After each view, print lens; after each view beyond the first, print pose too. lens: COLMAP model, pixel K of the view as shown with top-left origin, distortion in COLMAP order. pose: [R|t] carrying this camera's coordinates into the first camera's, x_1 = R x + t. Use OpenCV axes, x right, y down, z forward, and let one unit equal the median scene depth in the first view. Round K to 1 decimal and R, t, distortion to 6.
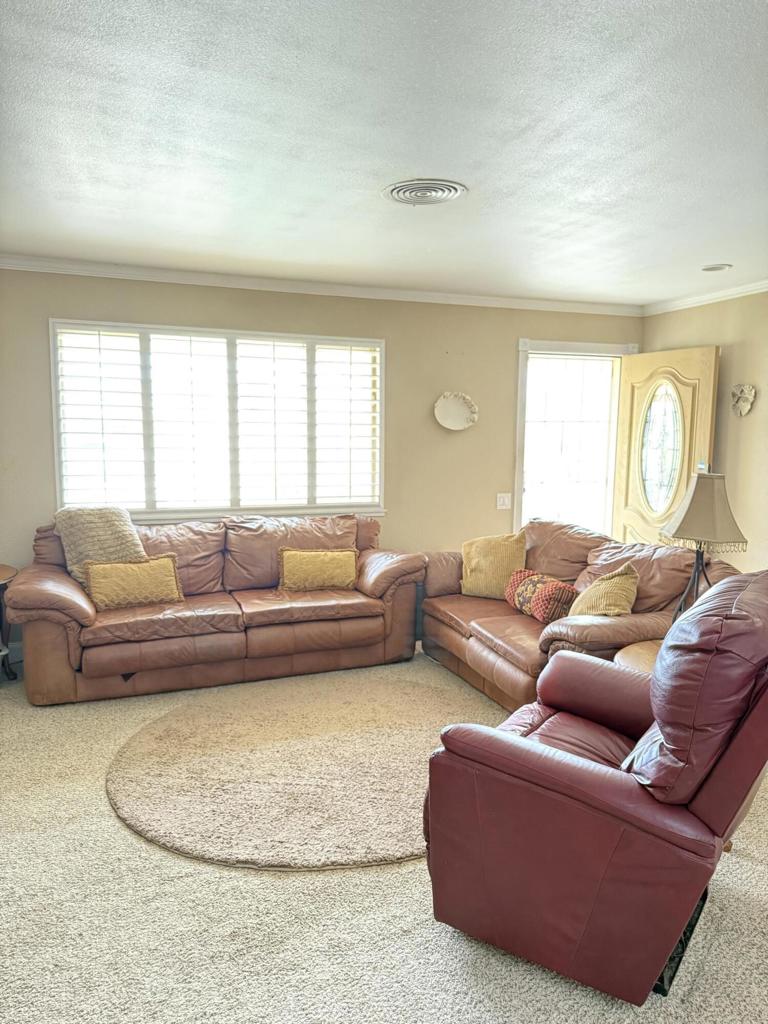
lens RADIAL K [[727.4, 0, 389.1], [0, 727.4, 504.7], [0, 0, 1]] dist [0.025672, -0.037379]
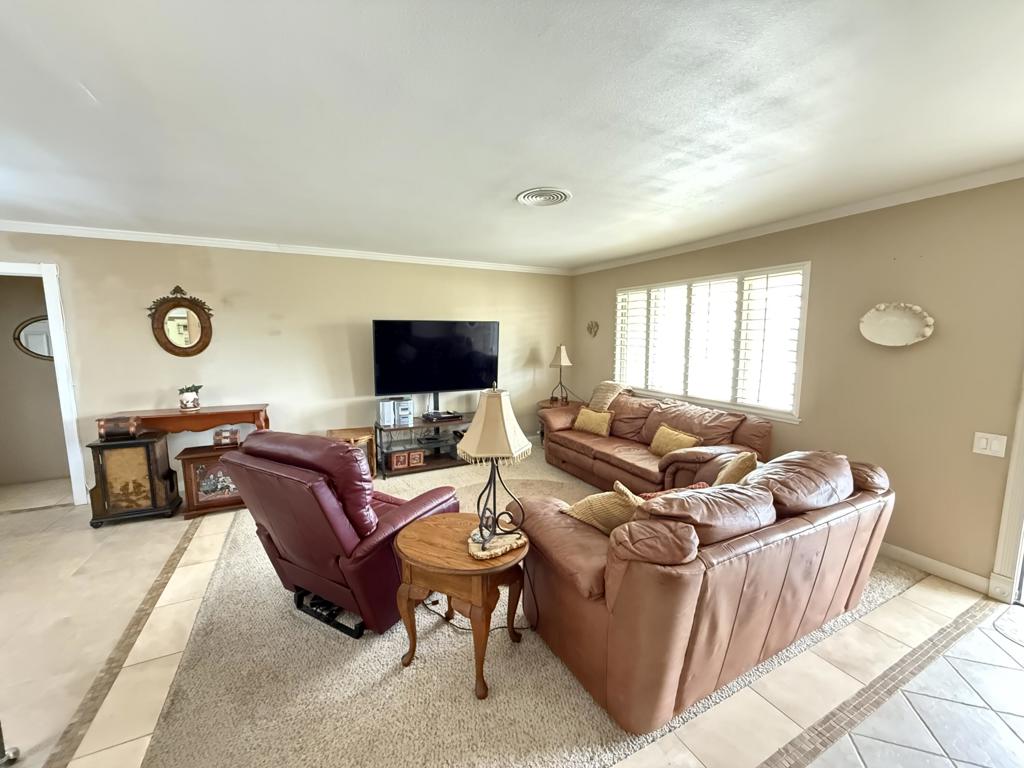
lens RADIAL K [[408.6, 0, 512.0], [0, 408.6, 382.6], [0, 0, 1]] dist [-0.002890, 0.000223]
pose [[0.078084, 0.106924, -0.991196, 0.855022], [-0.093943, 0.990597, 0.099459, -0.103240], [0.992511, 0.085350, 0.087394, 0.798461]]
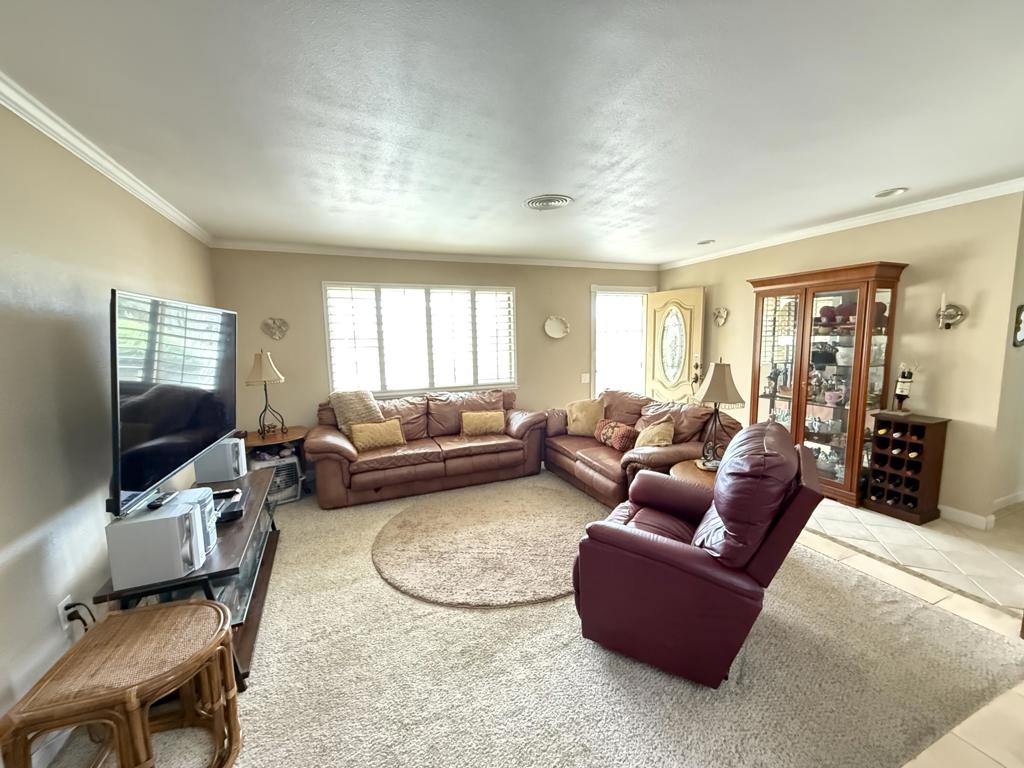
lens RADIAL K [[408.6, 0, 513.0], [0, 408.6, 379.2], [0, 0, 1]] dist [-0.002890, 0.000223]
pose [[0.999251, -0.030751, 0.023475, -0.061346], [0.030673, 0.999523, 0.003654, -0.019221], [-0.023576, -0.002931, 0.999718, 0.042389]]
